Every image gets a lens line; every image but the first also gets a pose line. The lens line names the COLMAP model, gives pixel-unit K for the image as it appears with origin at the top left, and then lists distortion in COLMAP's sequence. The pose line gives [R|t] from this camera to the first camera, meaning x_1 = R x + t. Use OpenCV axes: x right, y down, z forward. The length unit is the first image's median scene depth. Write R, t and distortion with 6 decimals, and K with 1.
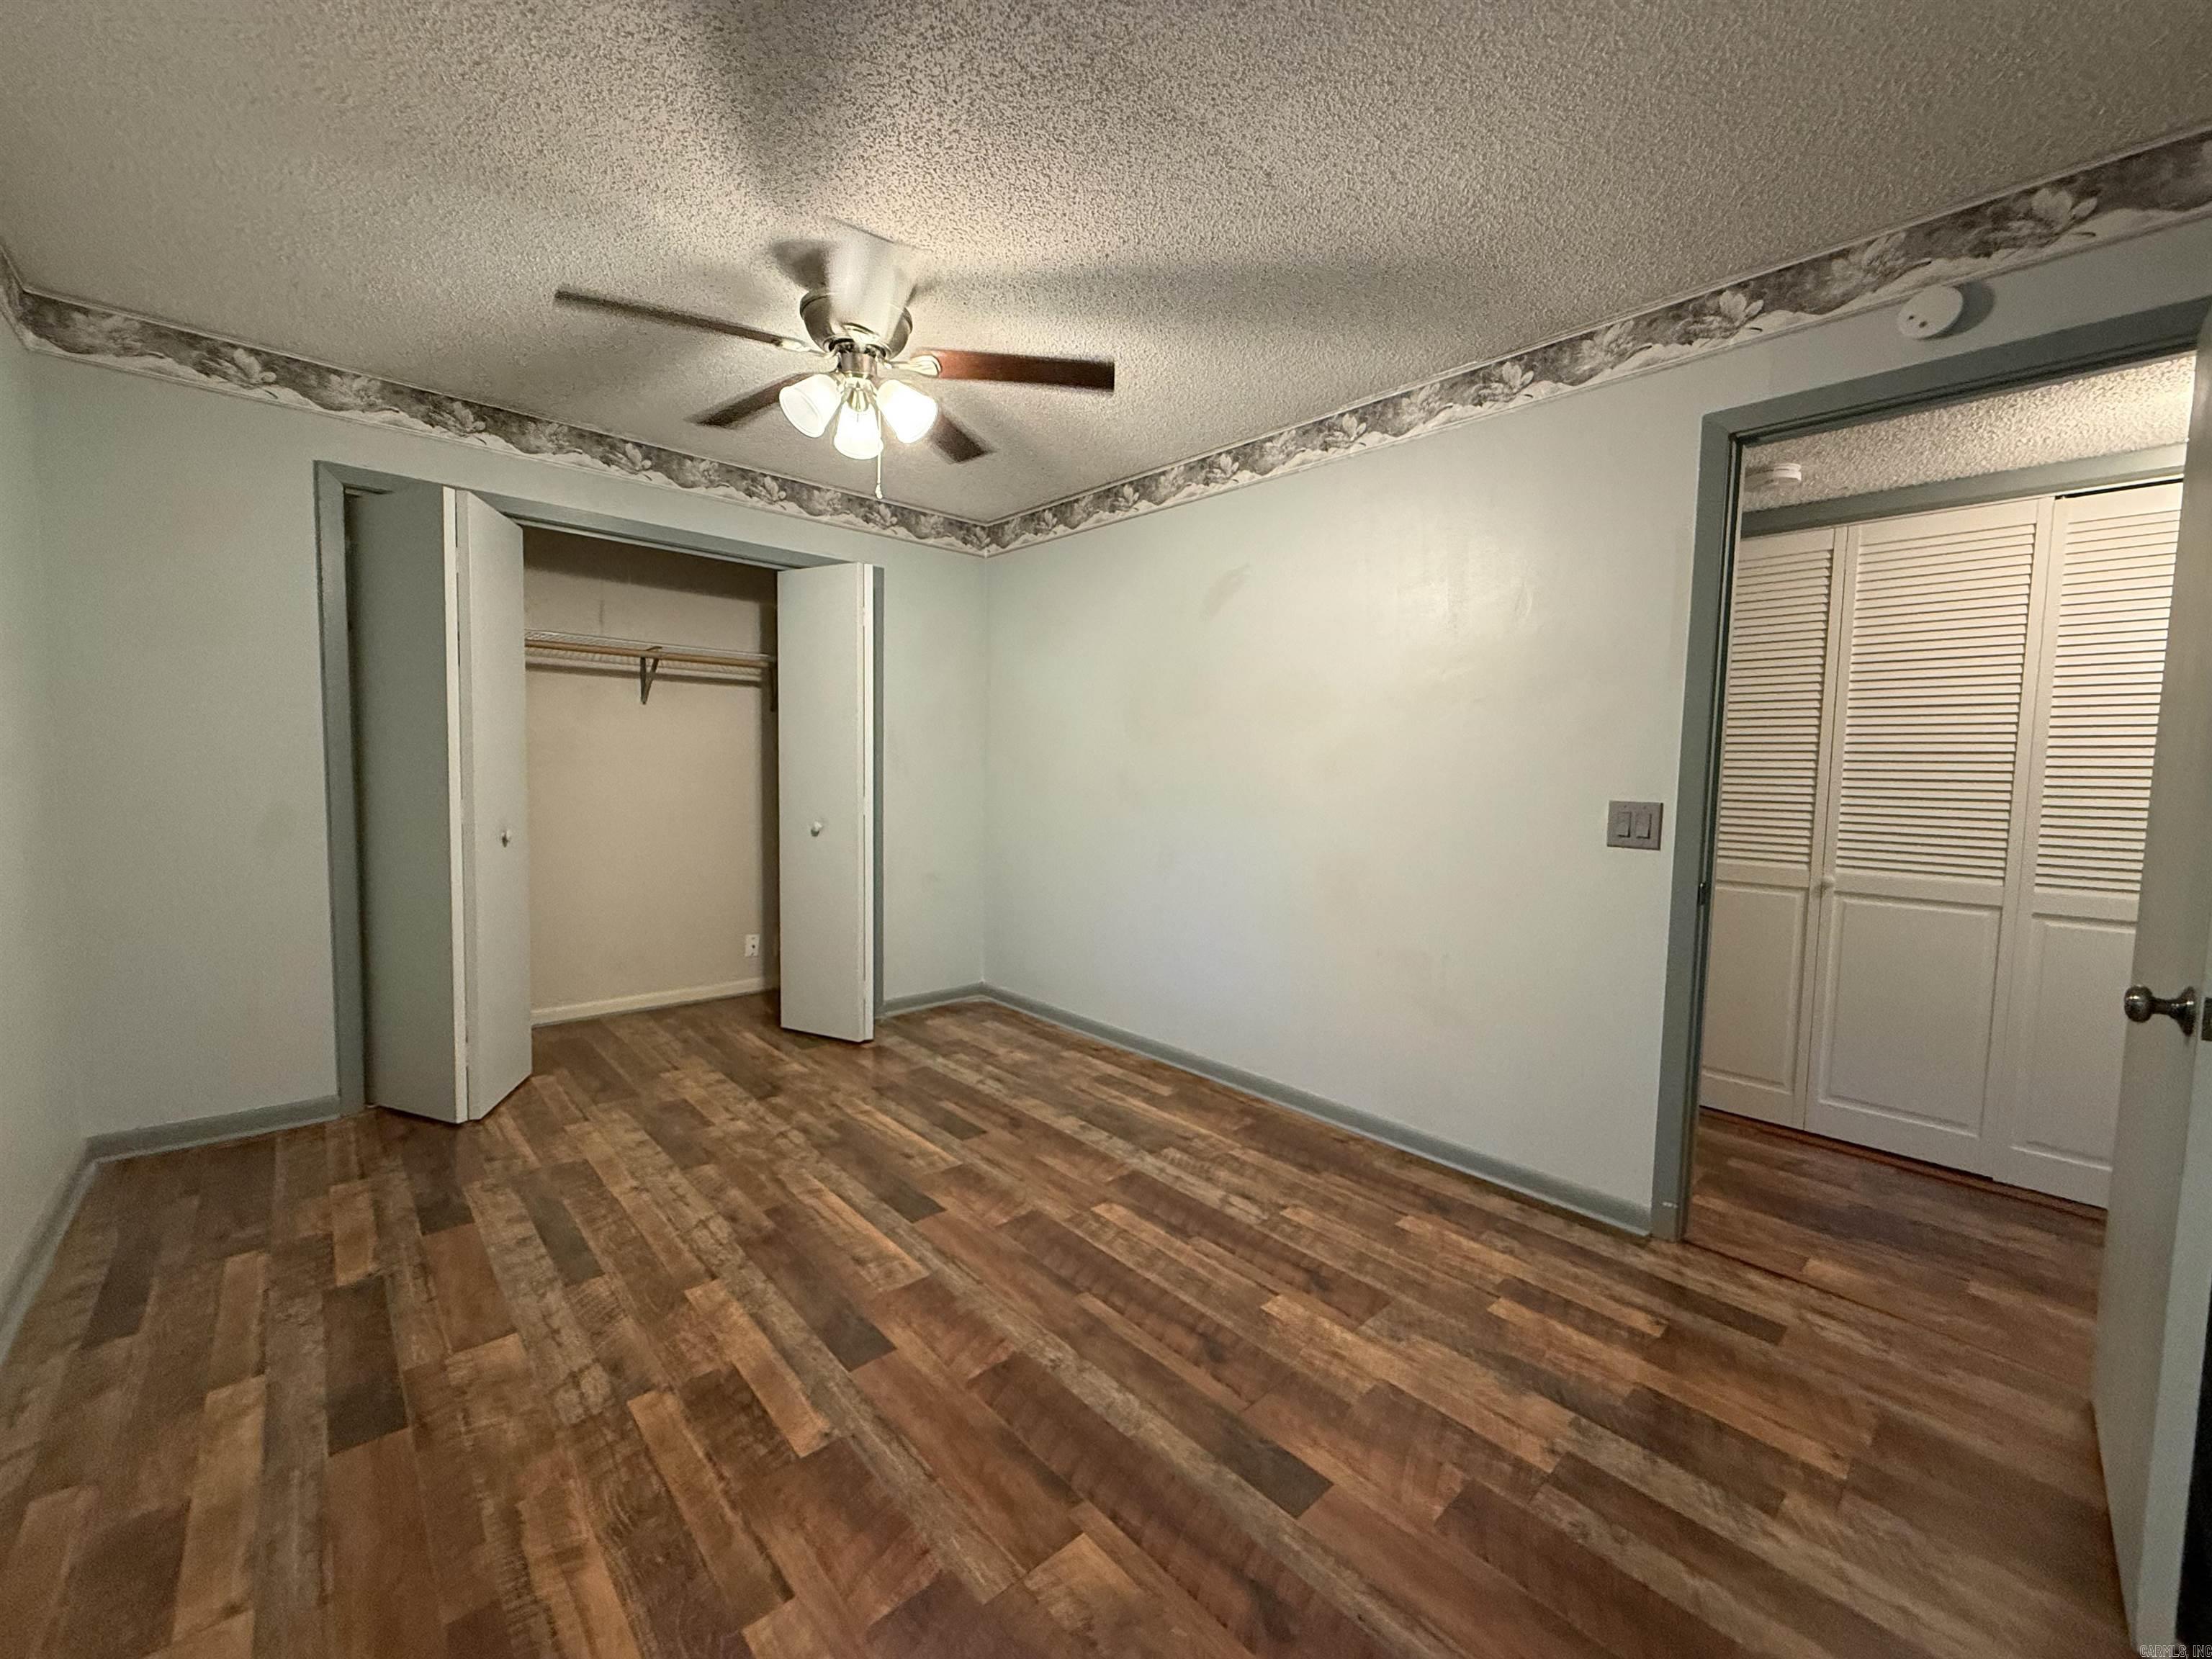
lens RADIAL K [[885.1, 0, 1109.6], [0, 885.1, 837.1], [0, 0, 1]] dist [-0.001443, 0.000557]
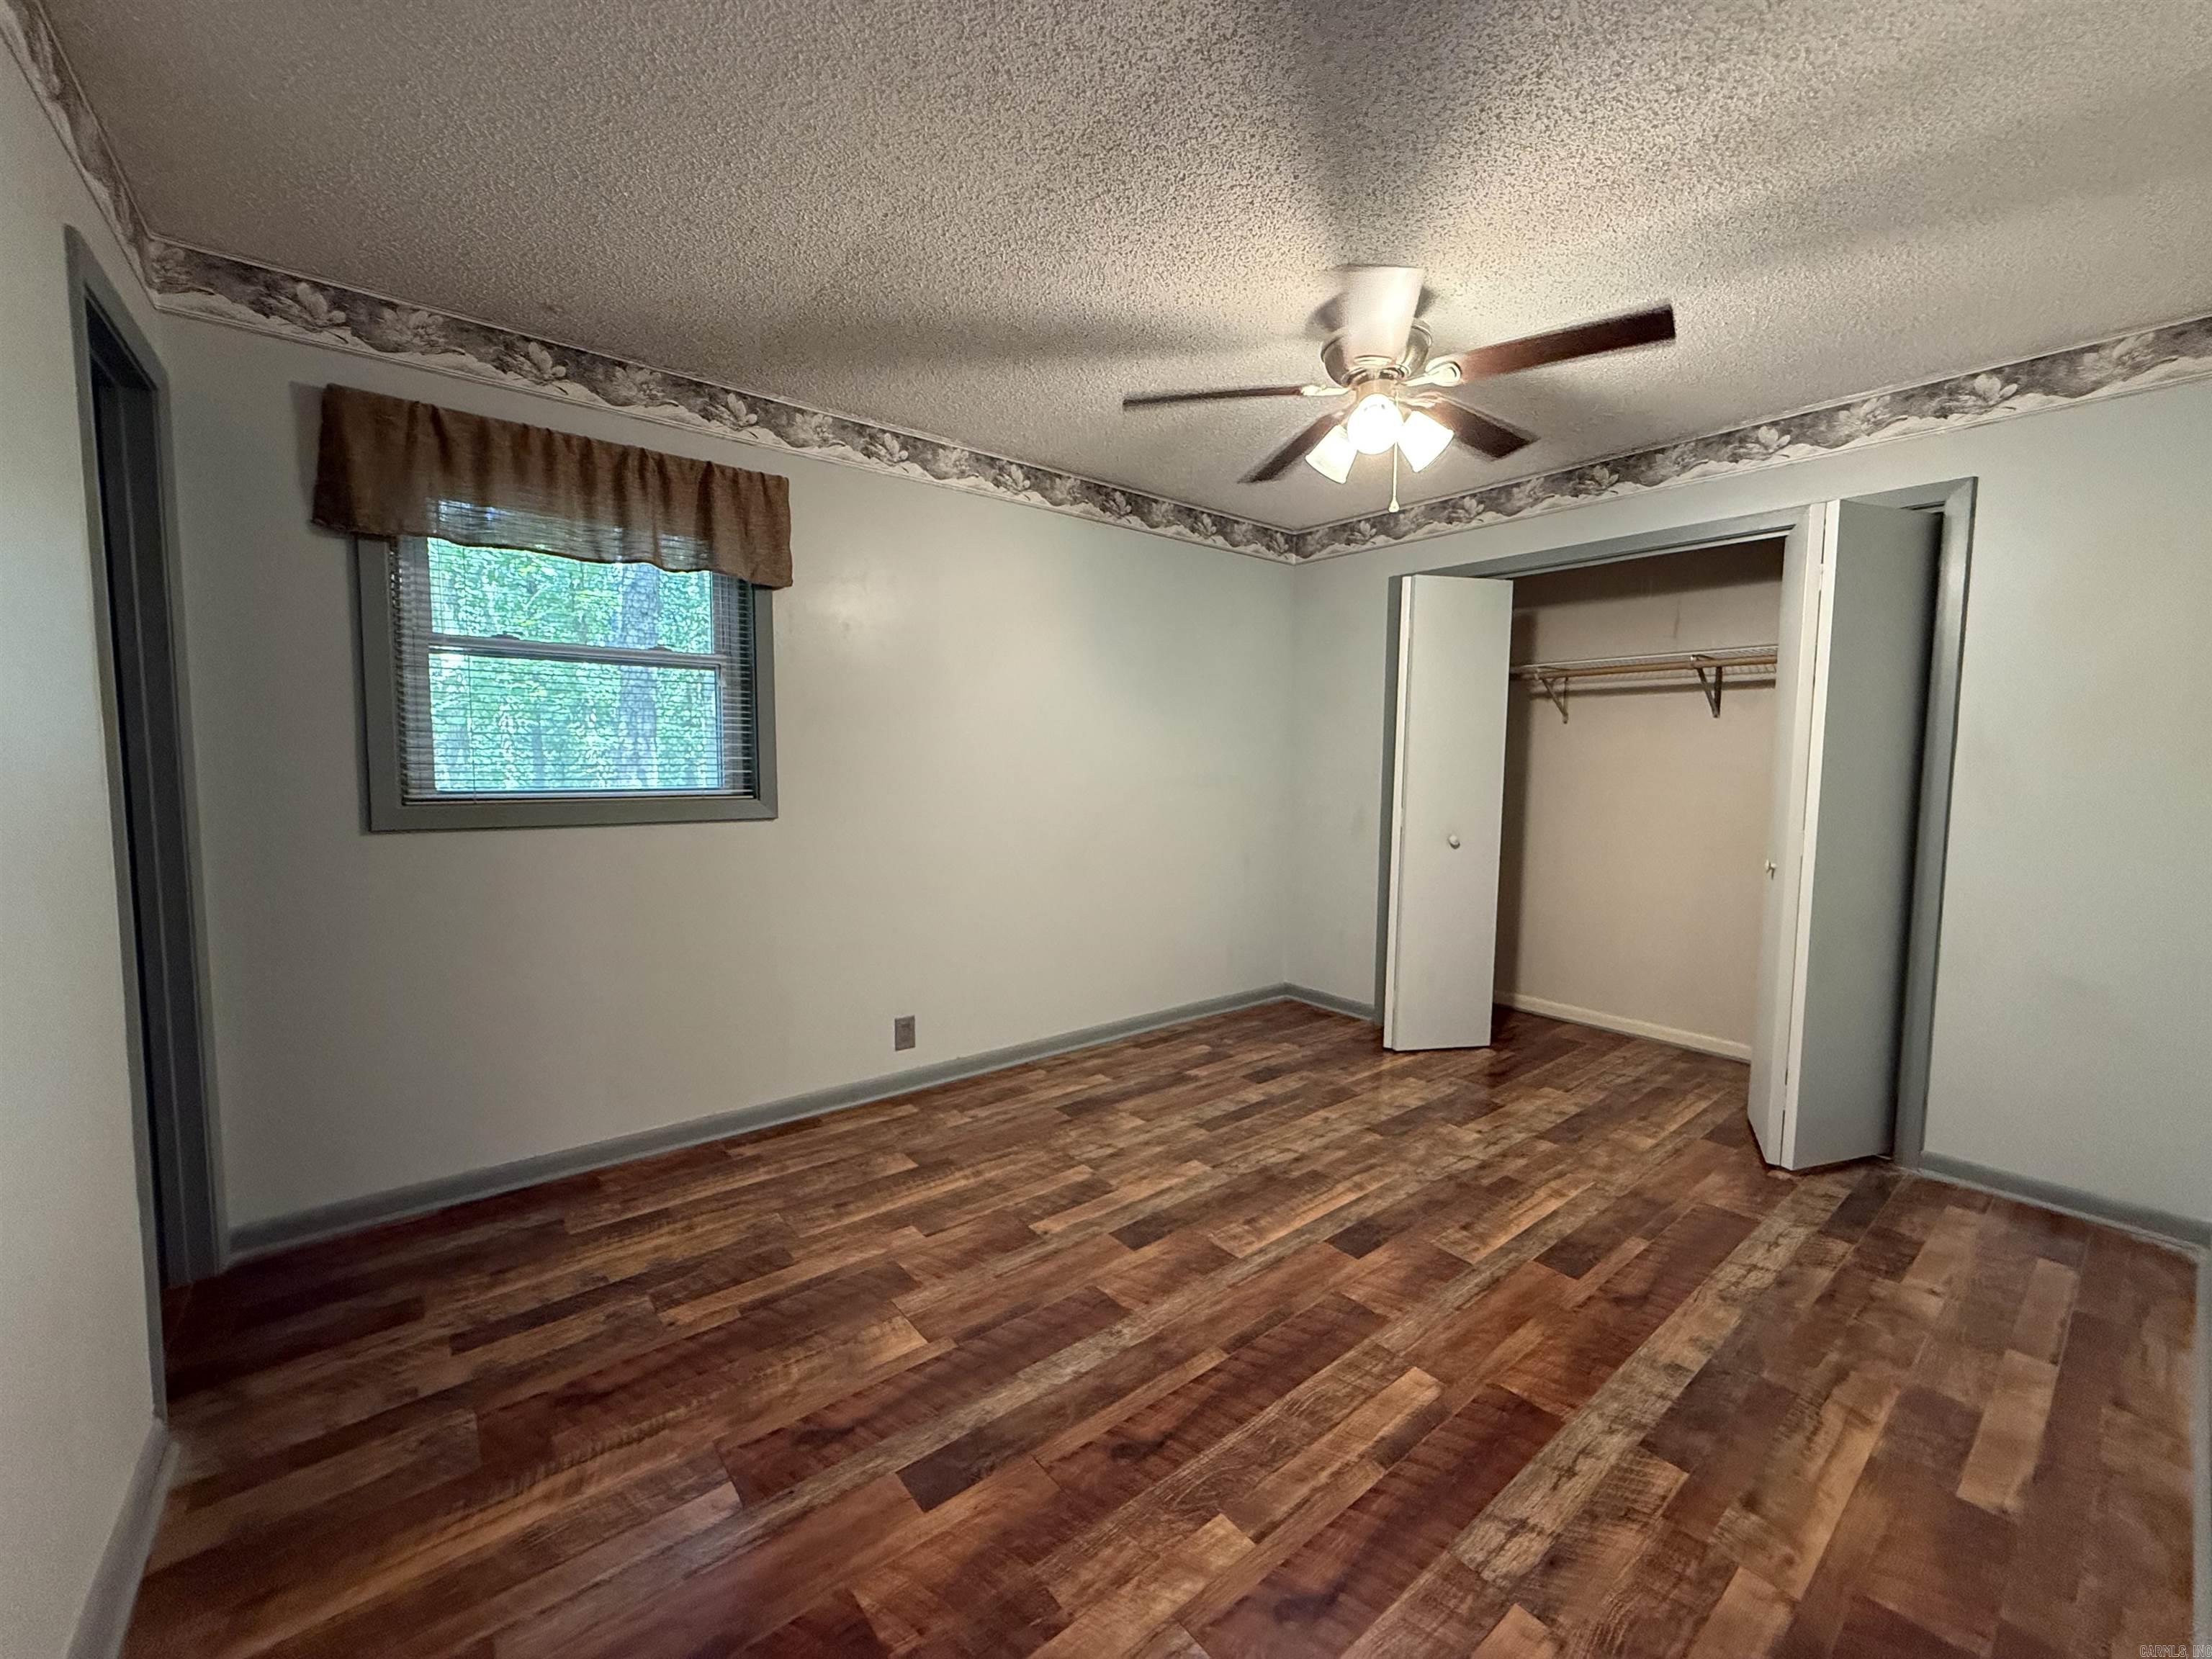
lens RADIAL K [[885.1, 0, 1103.4], [0, 885.1, 822.1], [0, 0, 1]] dist [-0.001443, 0.000557]
pose [[-0.069211, 0.047587, -0.996466, 0.730950], [-0.088511, 0.994629, 0.053647, -0.062517], [0.993668, 0.091912, -0.064627, 0.736718]]
